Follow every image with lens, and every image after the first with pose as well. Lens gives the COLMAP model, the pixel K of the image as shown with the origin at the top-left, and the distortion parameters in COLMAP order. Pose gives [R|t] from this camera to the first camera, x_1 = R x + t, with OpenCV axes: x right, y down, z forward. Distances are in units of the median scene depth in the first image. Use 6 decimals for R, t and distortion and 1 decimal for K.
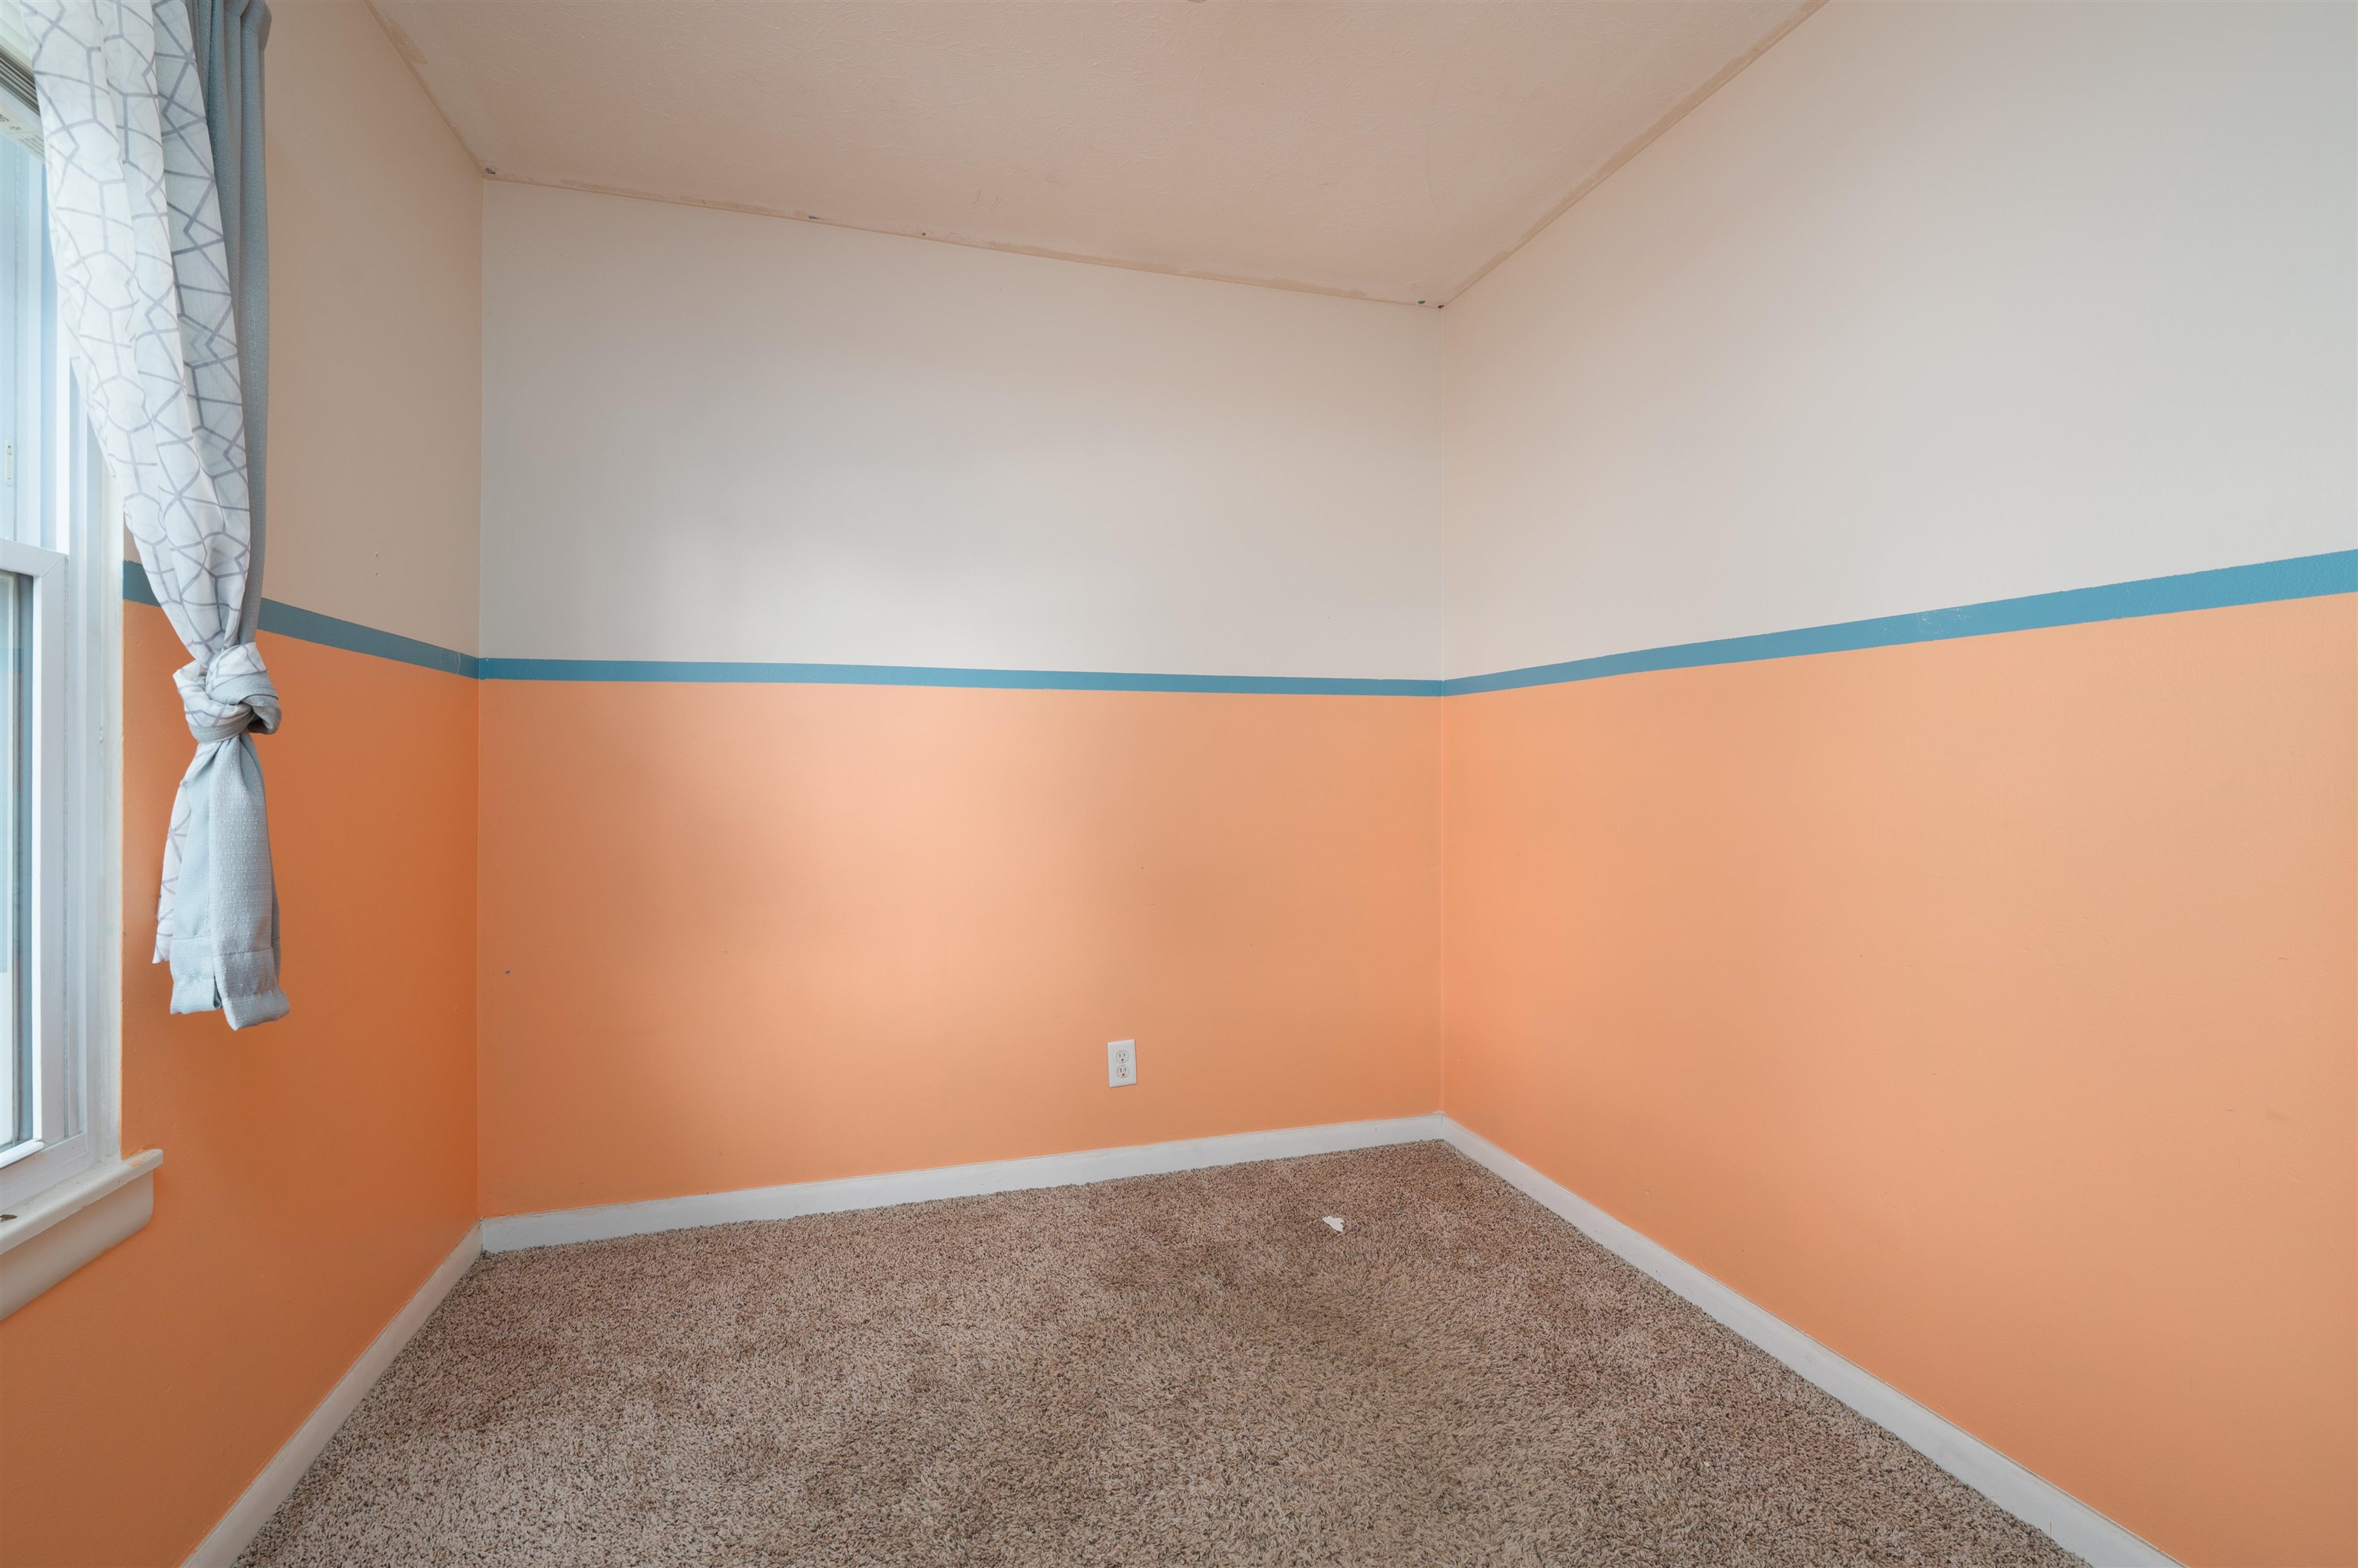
lens RADIAL K [[952.5, 0, 1175.7], [0, 952.5, 761.9], [0, 0, 1]] dist [-0.001602, -0.000084]
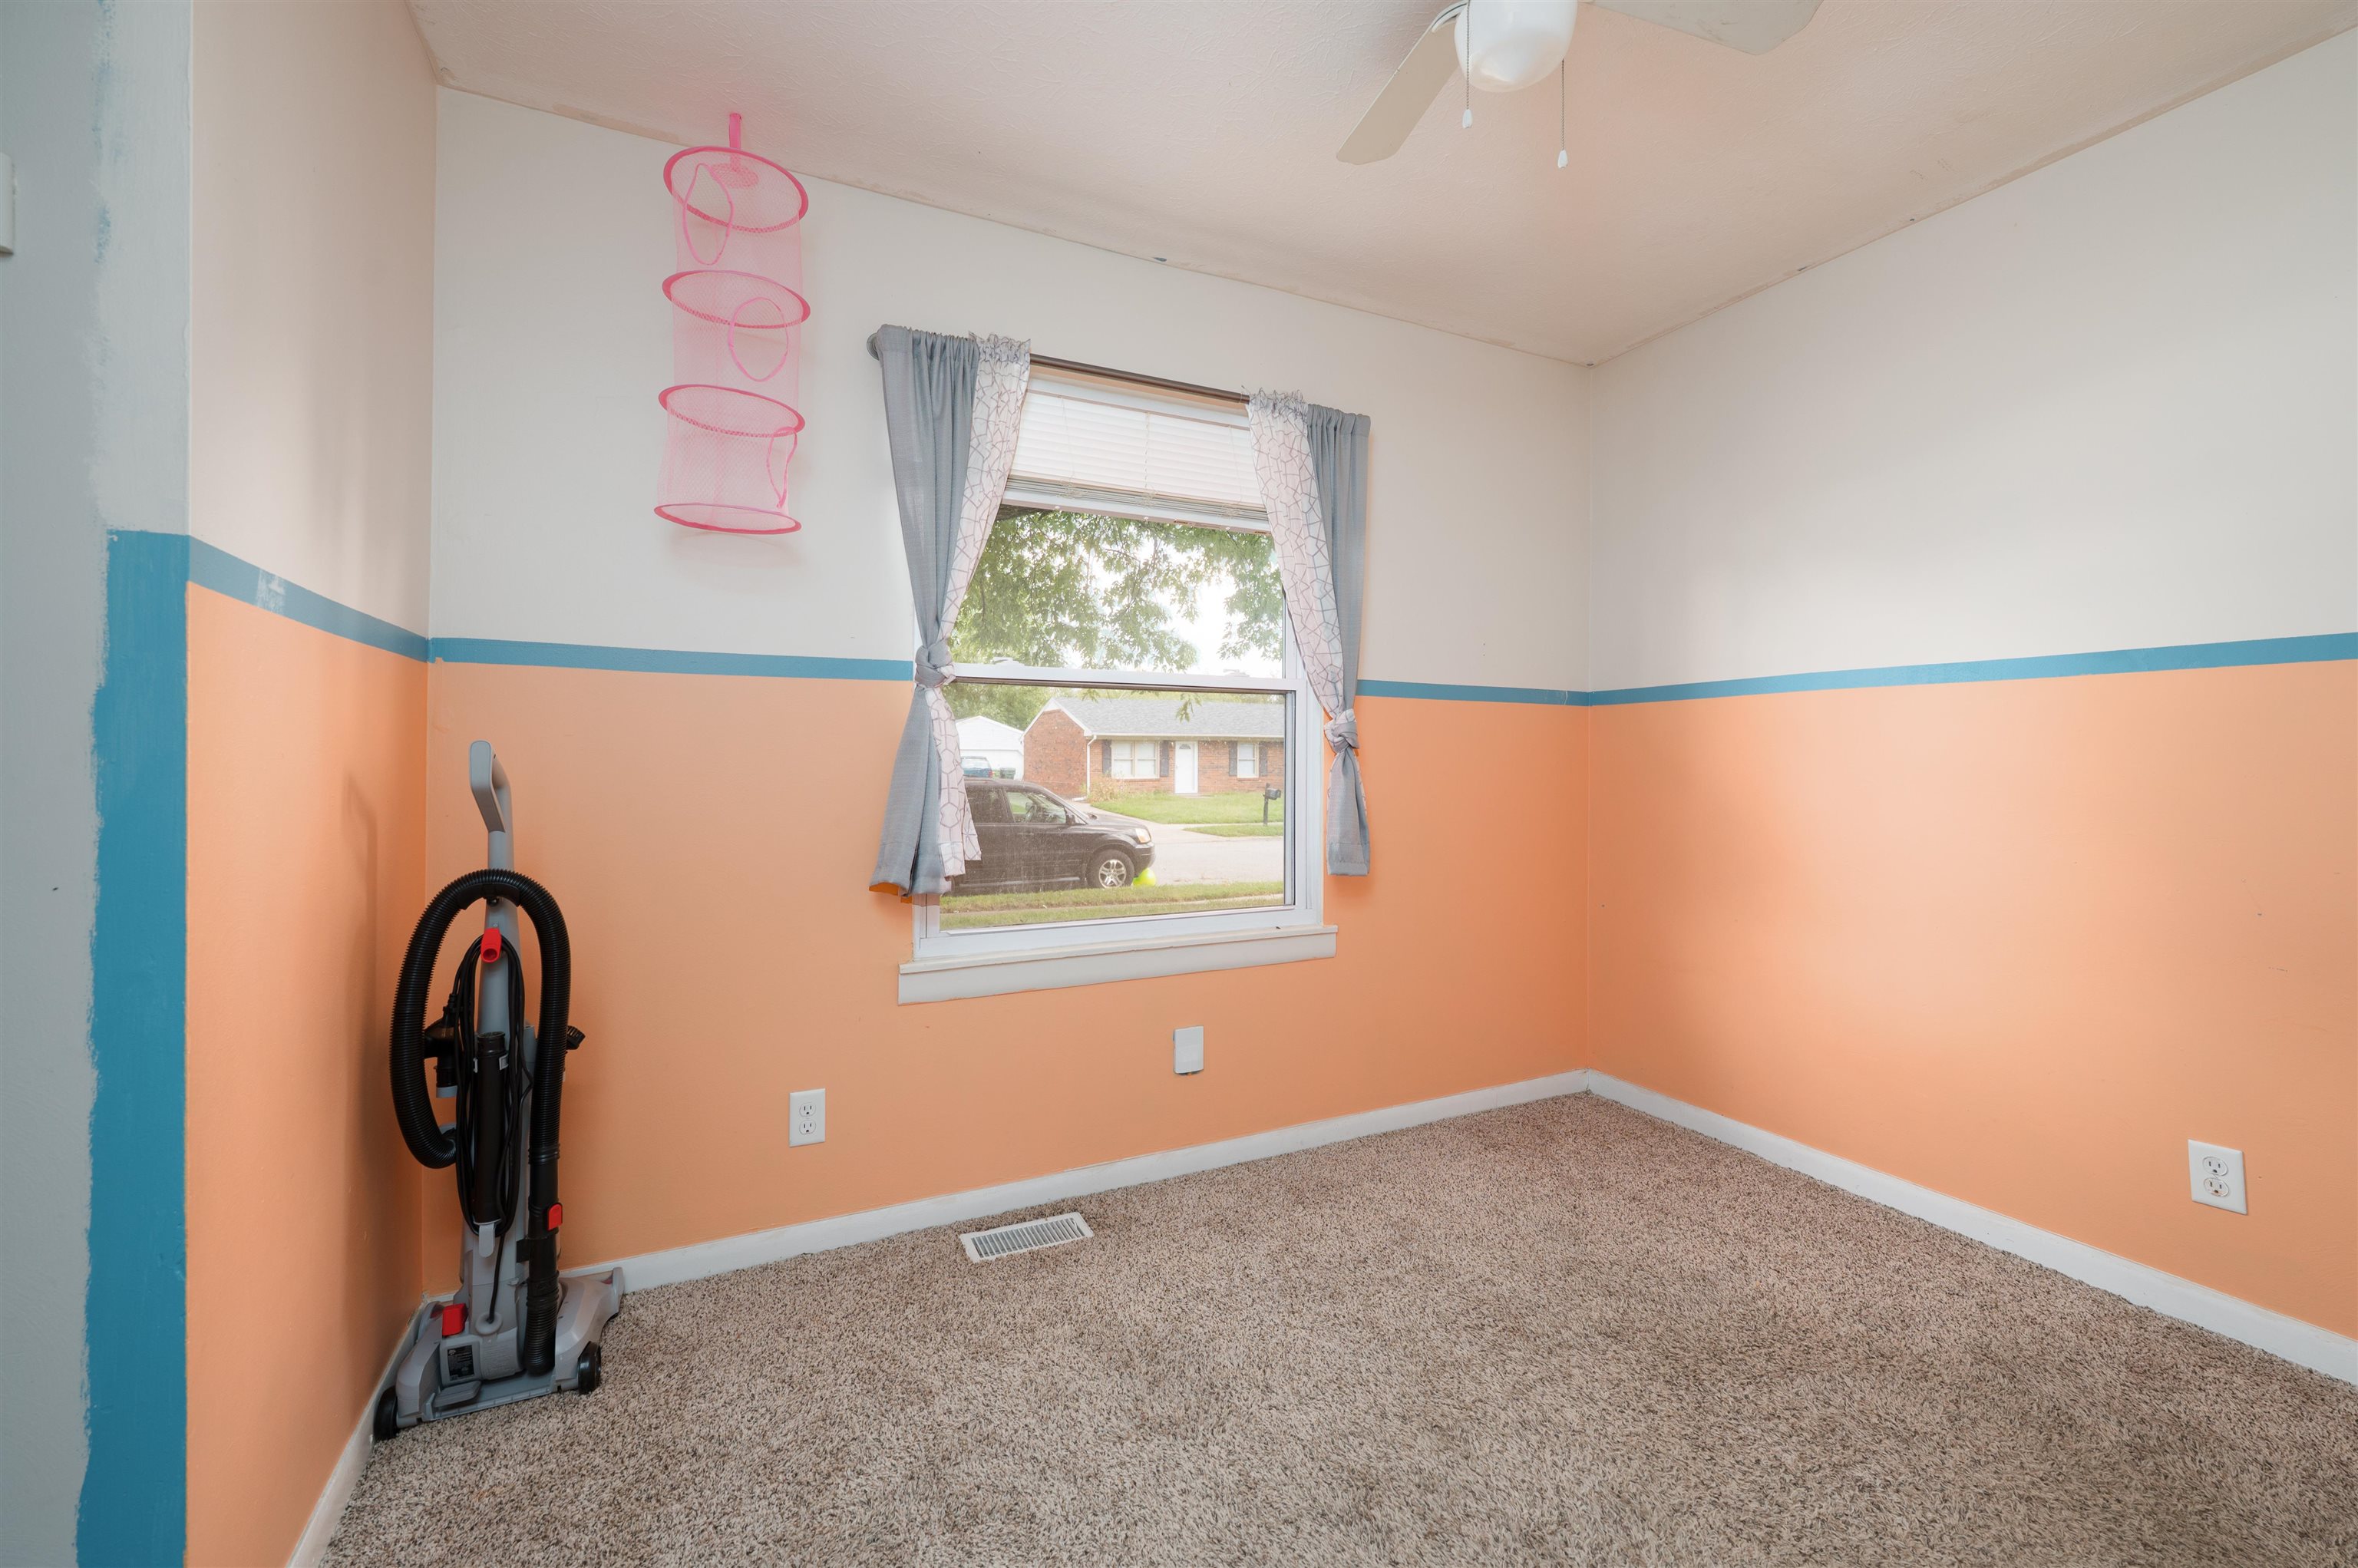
lens RADIAL K [[952.5, 0, 1179.4], [0, 952.5, 771.3], [0, 0, 1]] dist [-0.001602, -0.000084]
pose [[0.178573, 0.013257, -0.983837, 0.600810], [-0.002132, 0.999912, 0.013086, -0.003457], [0.983924, -0.000240, 0.178586, 0.097755]]
